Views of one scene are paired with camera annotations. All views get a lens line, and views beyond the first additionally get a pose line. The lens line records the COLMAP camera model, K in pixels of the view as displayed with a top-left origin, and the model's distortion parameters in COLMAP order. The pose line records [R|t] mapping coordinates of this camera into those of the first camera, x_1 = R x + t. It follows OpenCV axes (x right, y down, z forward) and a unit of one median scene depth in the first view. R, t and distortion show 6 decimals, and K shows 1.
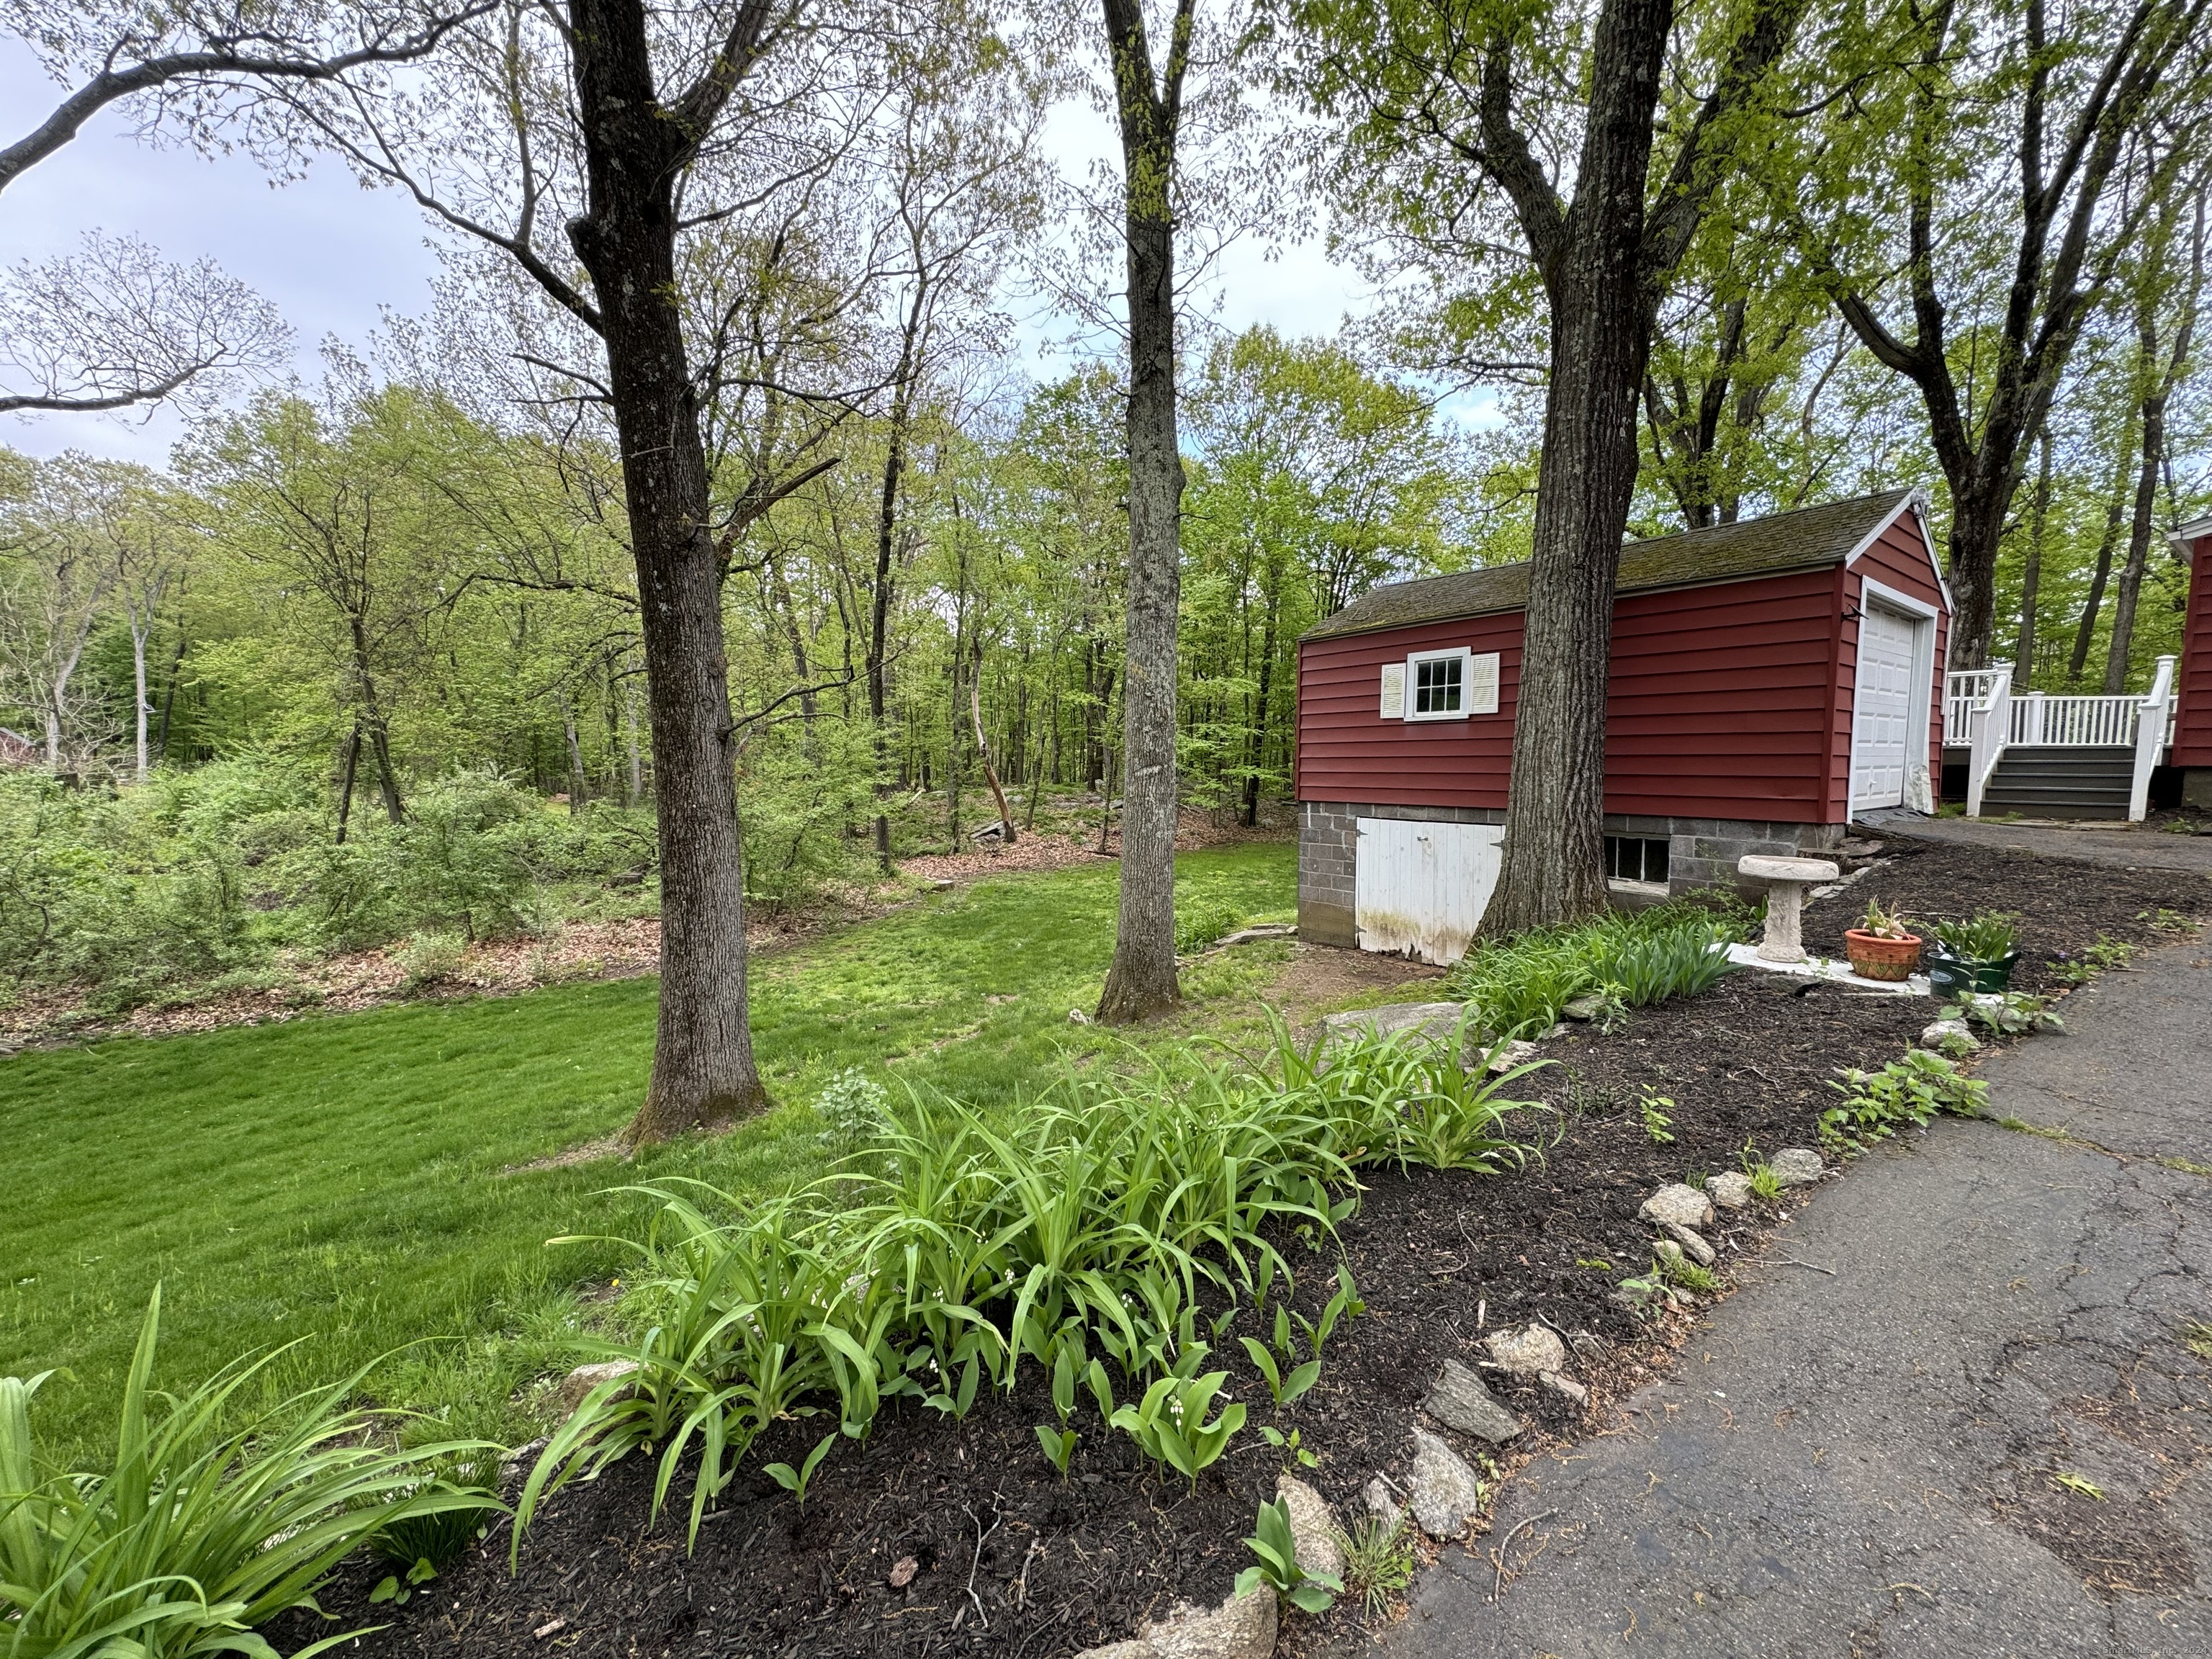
lens RADIAL K [[883.6, 0, 1107.1], [0, 883.6, 825.8], [0, 0, 1]] dist [-0.001529, 0.000356]
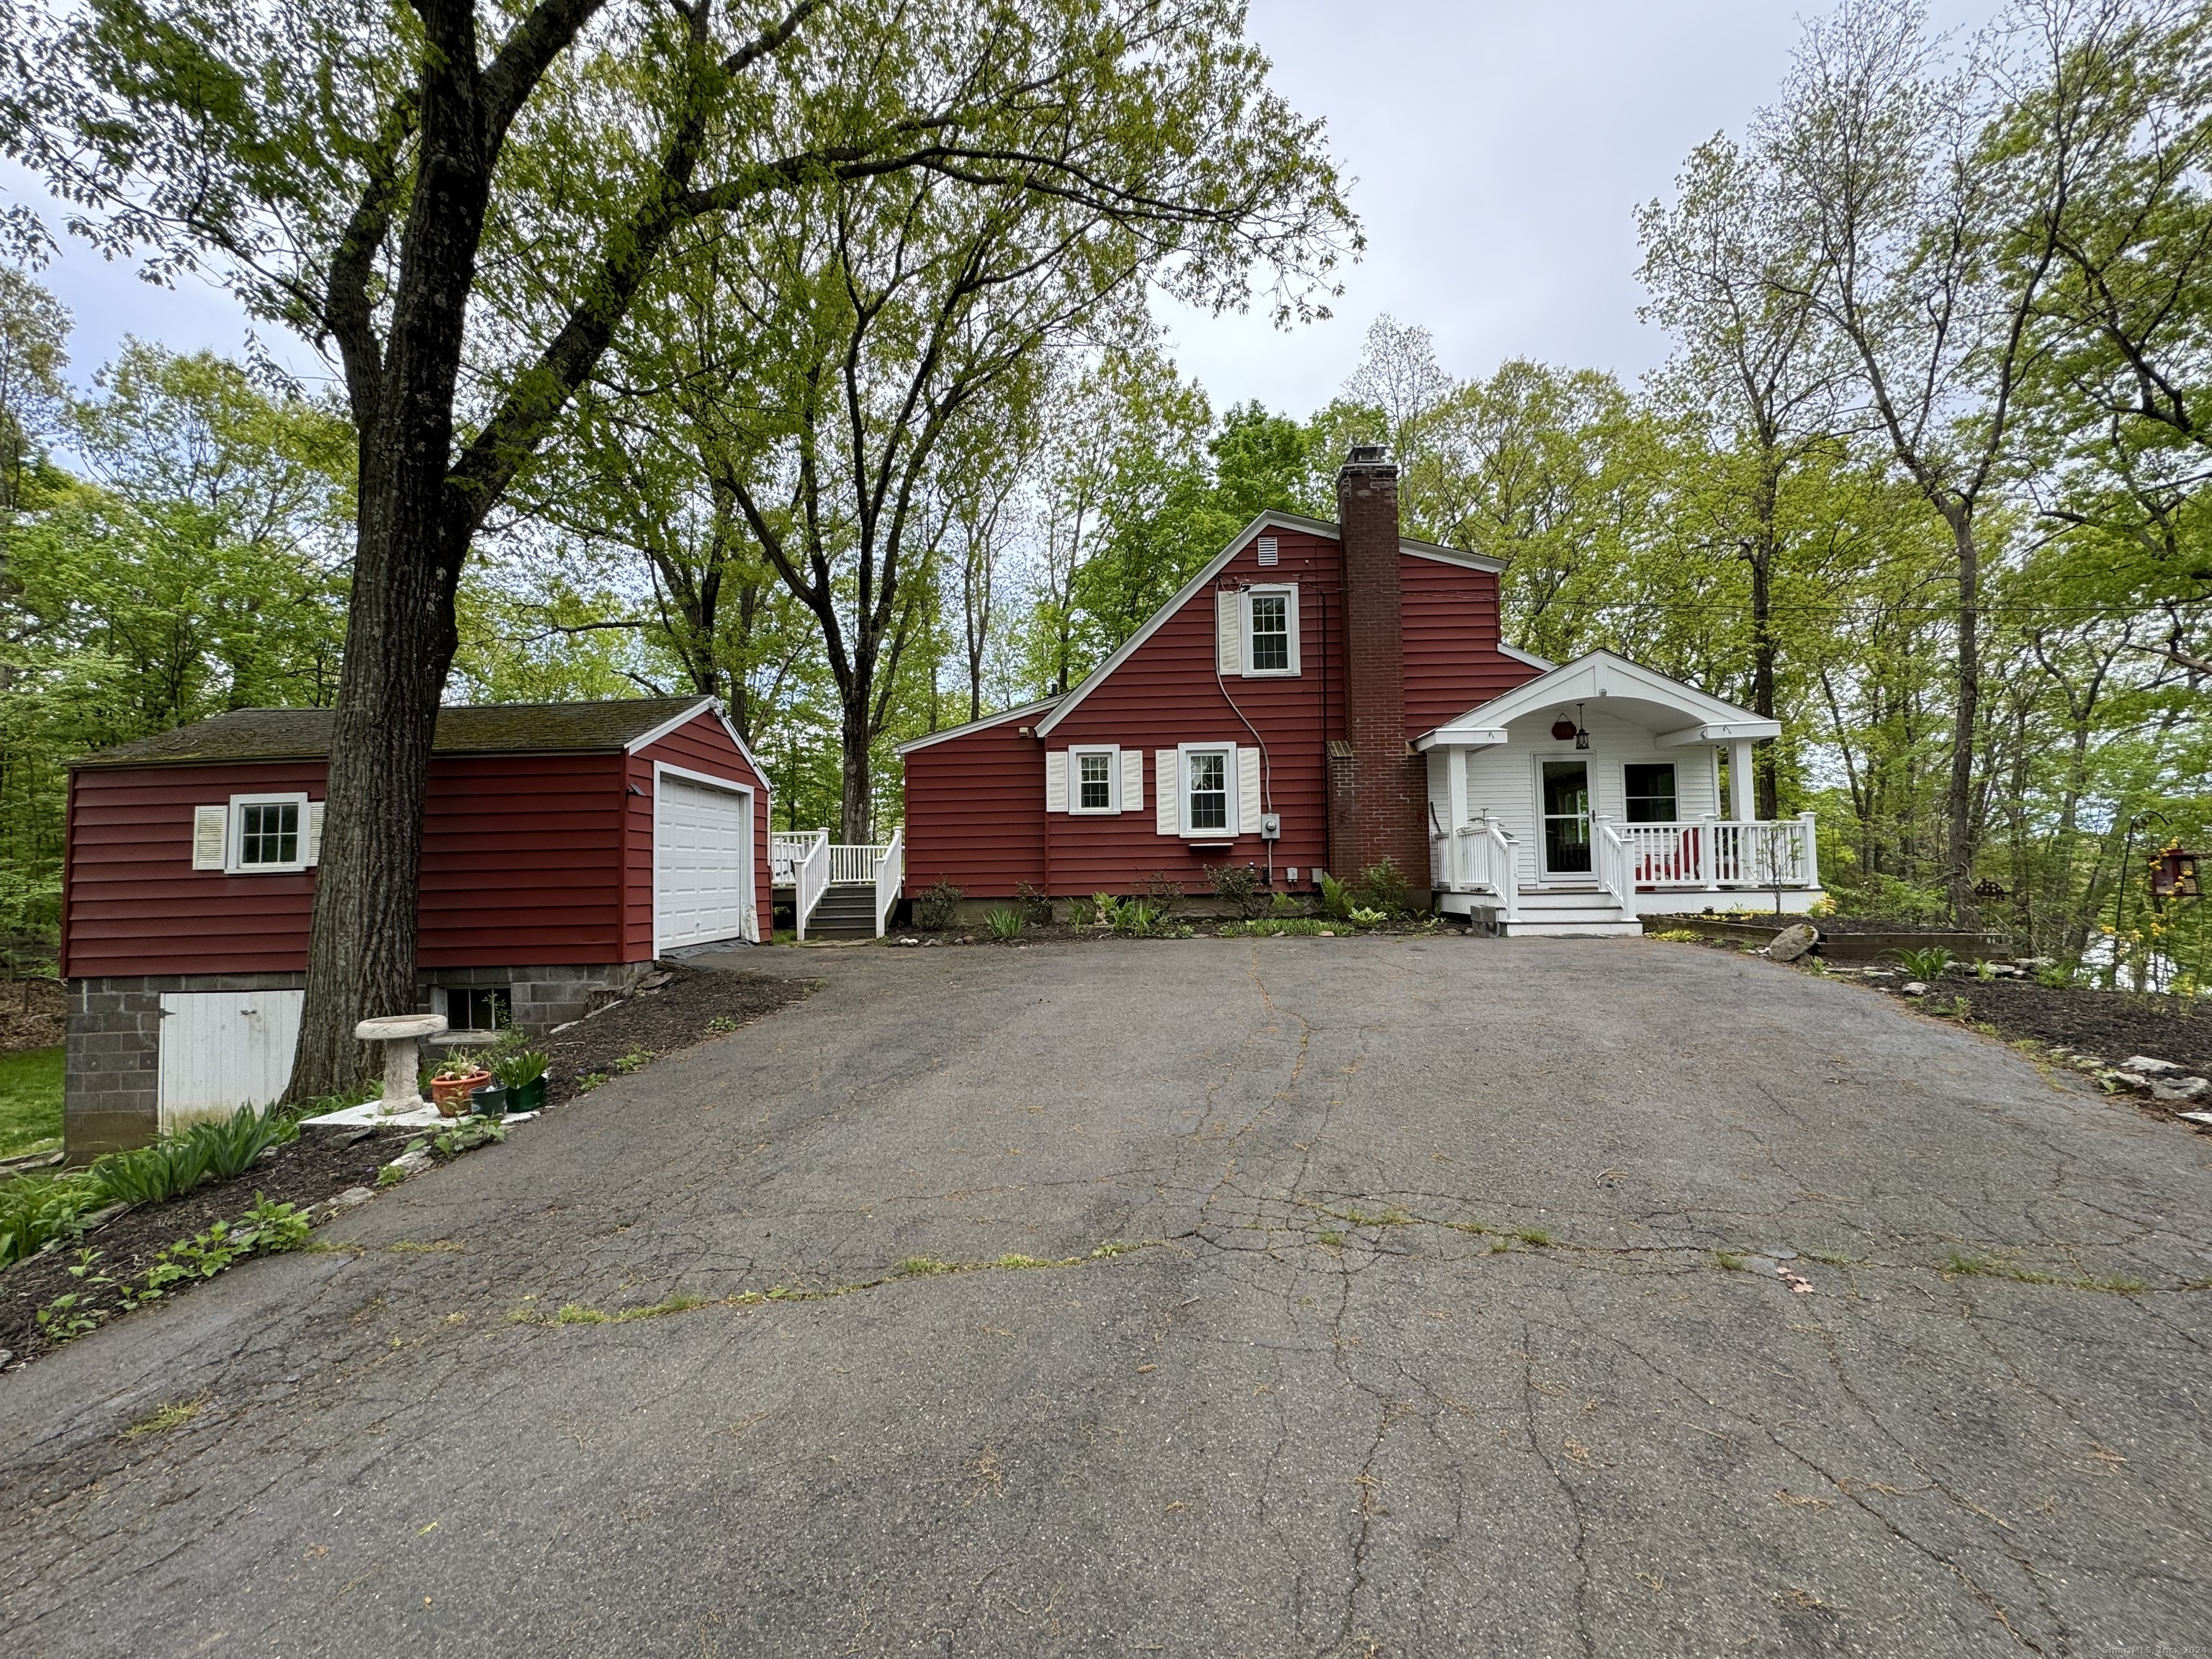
lens RADIAL K [[883.6, 0, 1107.1], [0, 883.6, 825.8], [0, 0, 1]] dist [-0.001529, 0.000356]
pose [[0.612024, 0.028672, 0.790319, 0.213451], [0.084884, 0.991188, -0.101694, -0.007472], [-0.786270, 0.129325, 0.604197, -0.205371]]
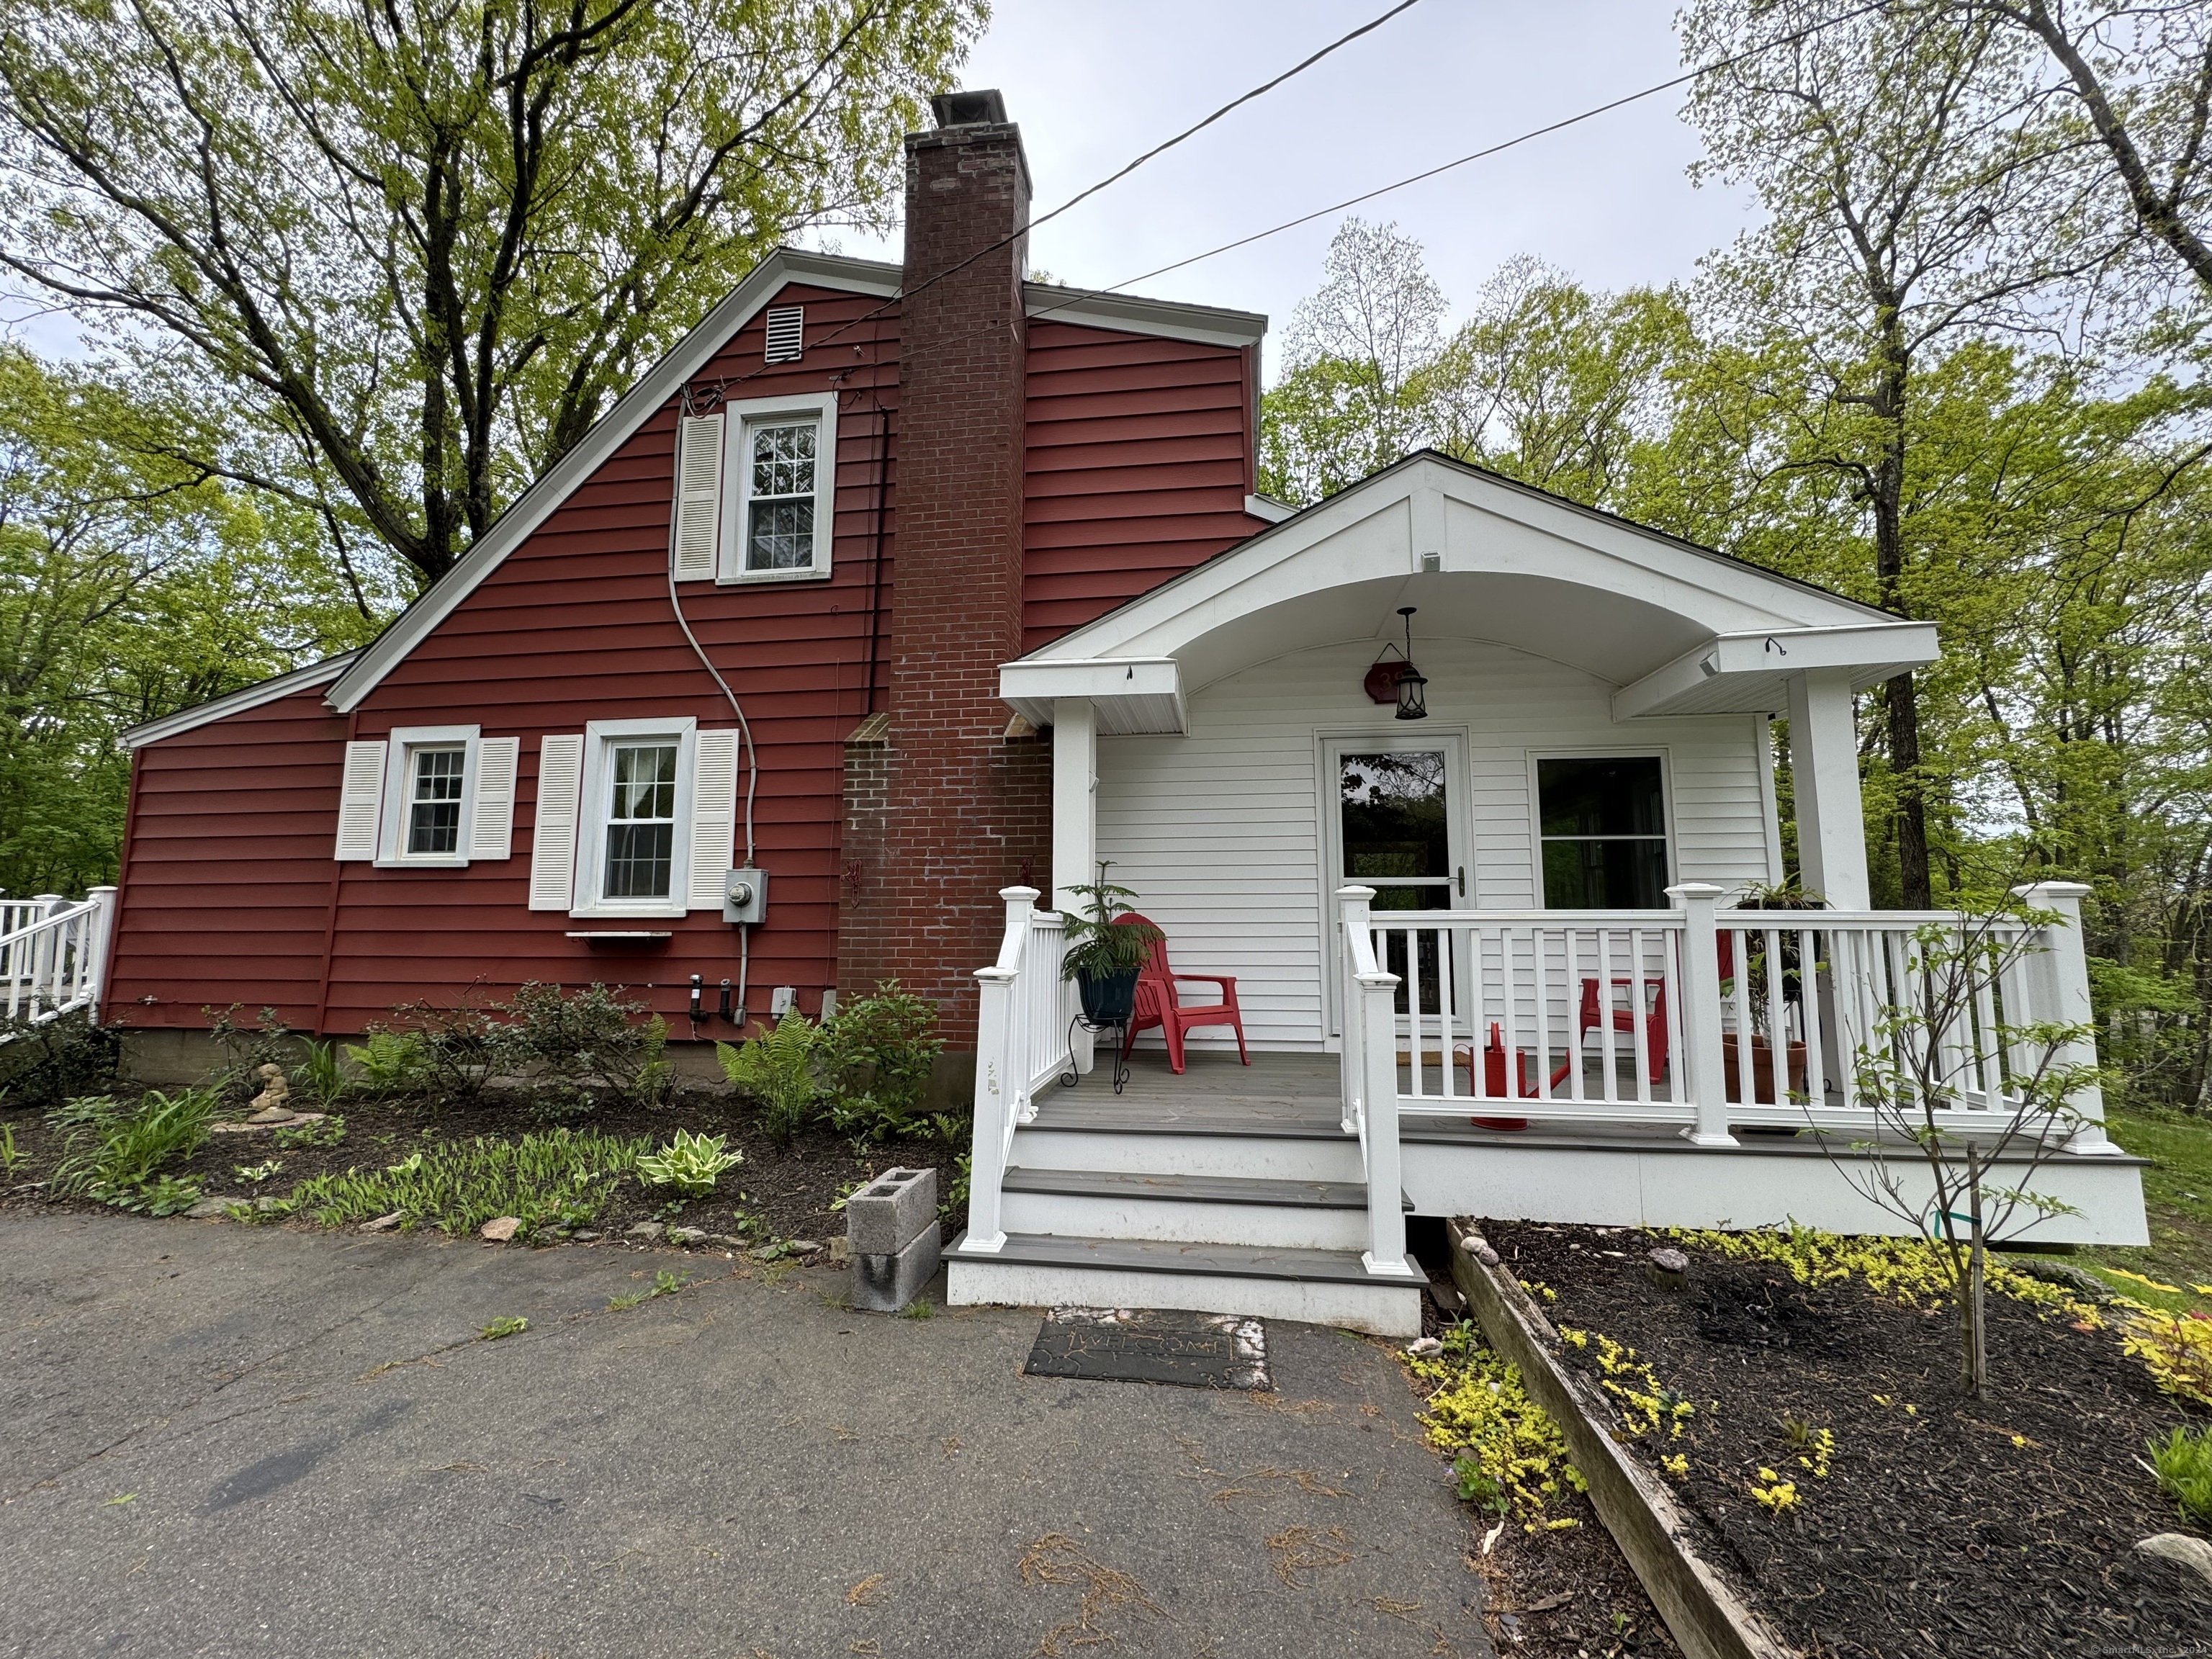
lens RADIAL K [[883.6, 0, 1107.1], [0, 883.6, 825.8], [0, 0, 1]] dist [-0.001529, 0.000356]
pose [[0.686084, 0.076378, 0.723502, 0.885936], [0.064466, 0.984180, -0.165028, -0.039411], [-0.724660, 0.159865, 0.670307, -0.200174]]
